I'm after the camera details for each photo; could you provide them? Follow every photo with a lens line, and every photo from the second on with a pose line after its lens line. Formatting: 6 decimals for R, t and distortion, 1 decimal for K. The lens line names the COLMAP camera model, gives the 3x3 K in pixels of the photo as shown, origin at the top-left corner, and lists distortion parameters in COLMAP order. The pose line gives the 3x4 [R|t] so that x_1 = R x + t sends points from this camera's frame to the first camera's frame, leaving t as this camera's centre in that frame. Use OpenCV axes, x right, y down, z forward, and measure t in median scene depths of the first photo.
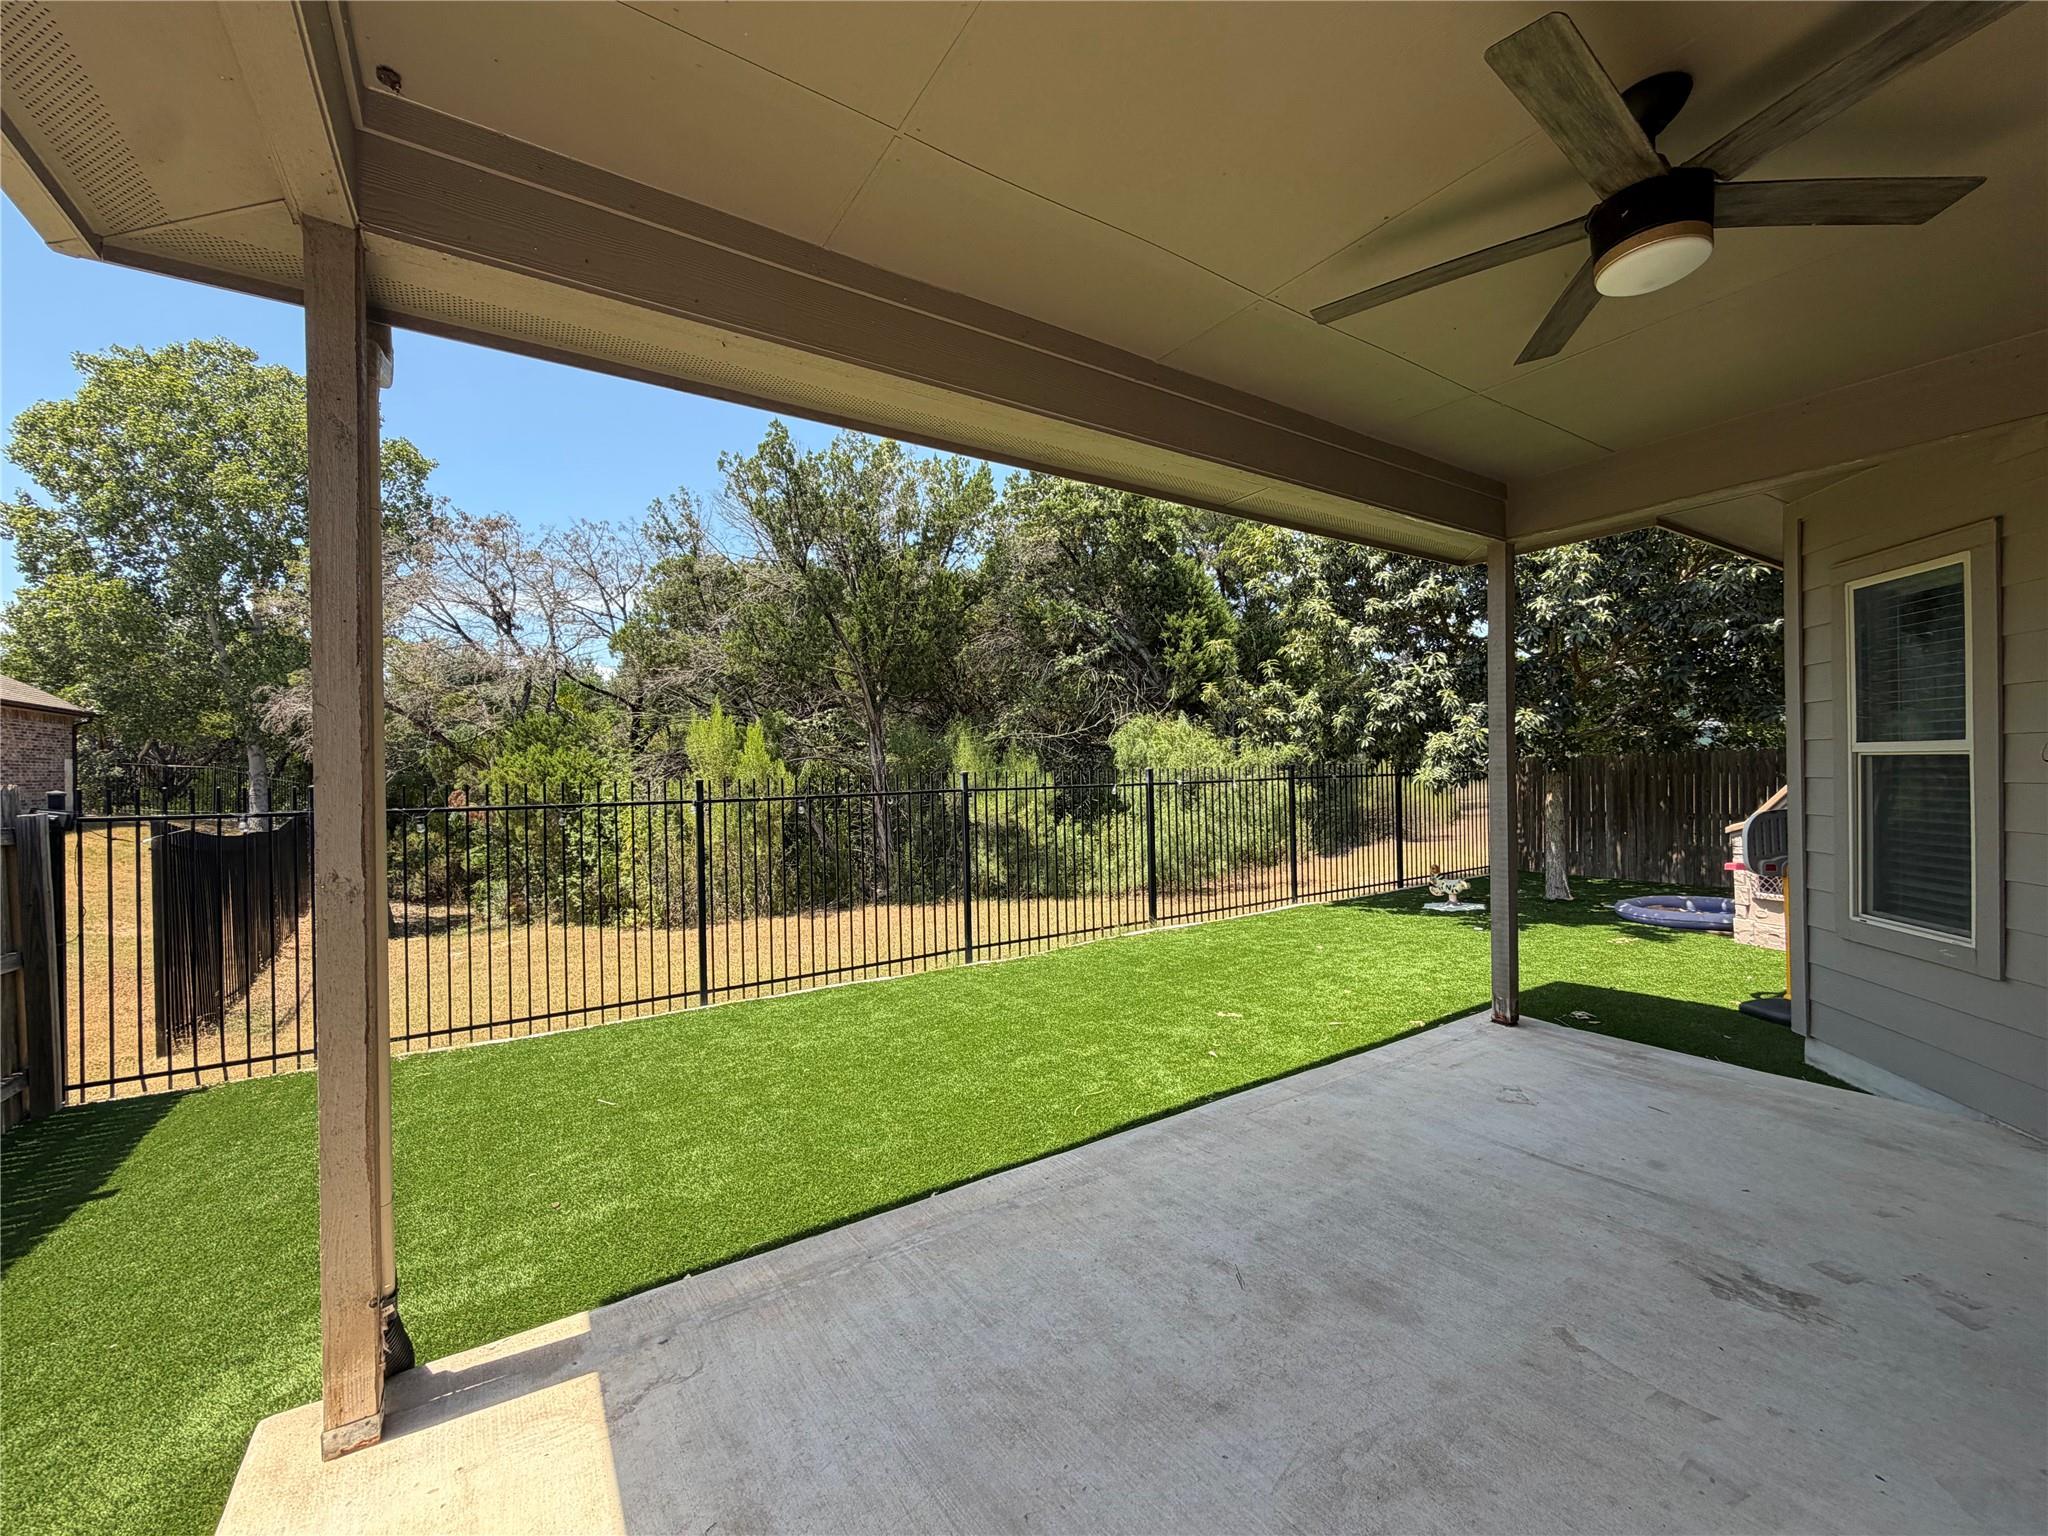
lens RADIAL K [[816.6, 0, 1020.0], [0, 816.6, 774.2], [0, 0, 1]] dist [-0.000255, 0.000397]
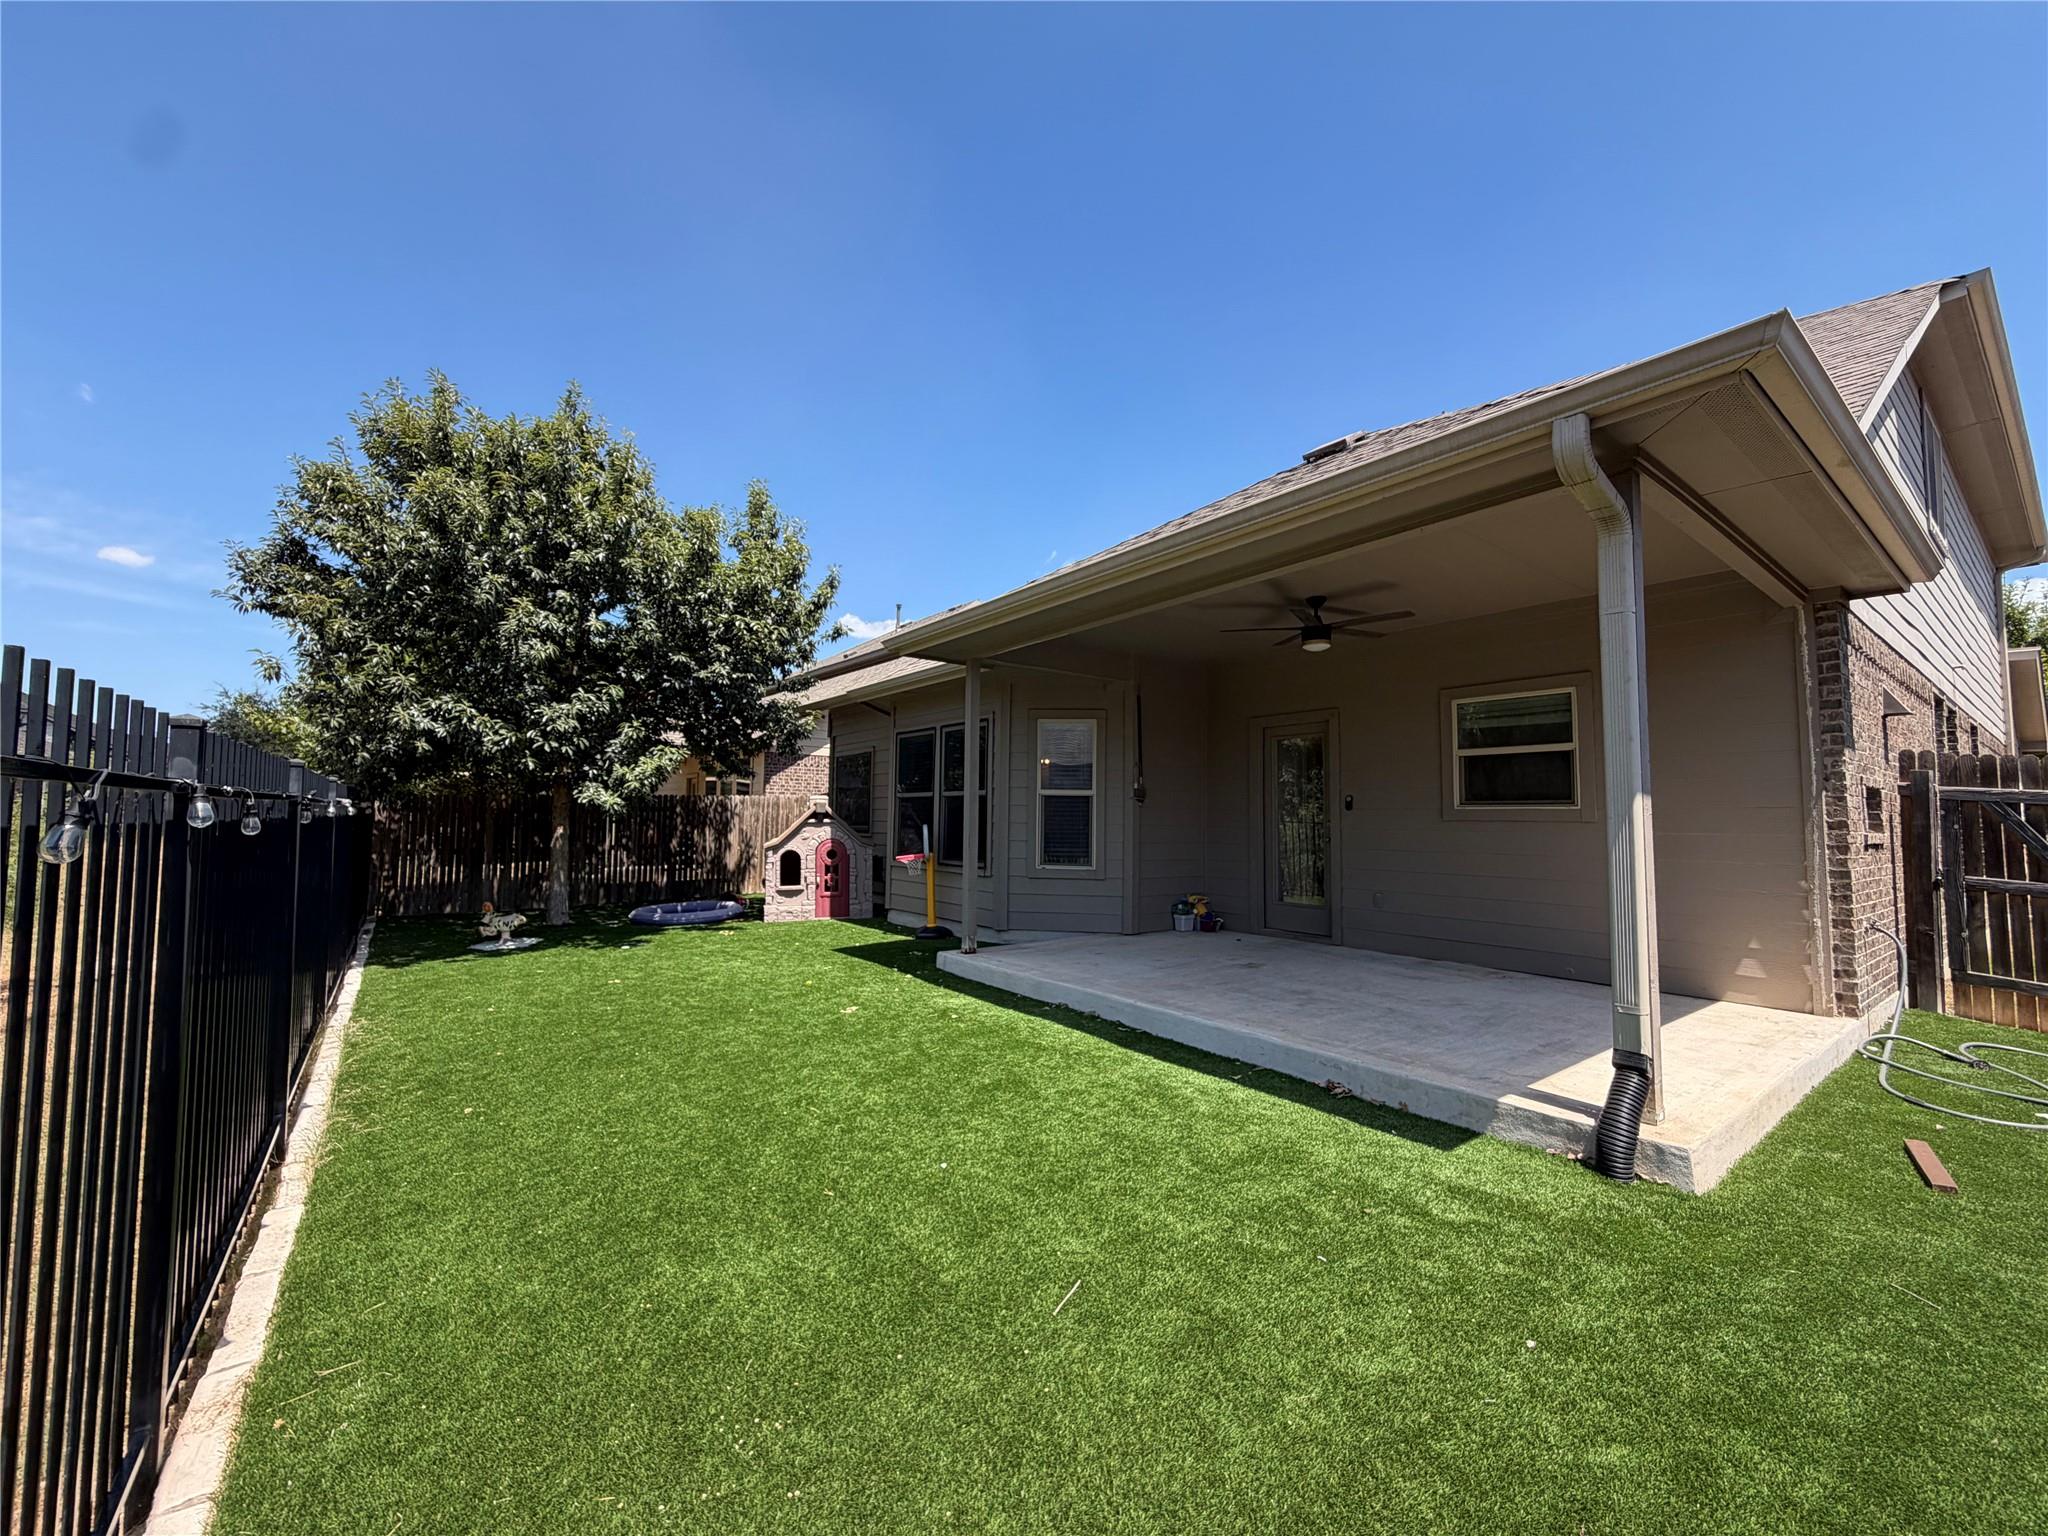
lens RADIAL K [[816.6, 0, 1017.7], [0, 816.6, 774.6], [0, 0, 1]] dist [-0.000255, 0.000397]
pose [[-0.077490, 0.076579, 0.994048, -0.486773], [-0.001997, 0.997032, -0.076965, 0.037128], [-0.996991, -0.007949, -0.077107, 0.482613]]
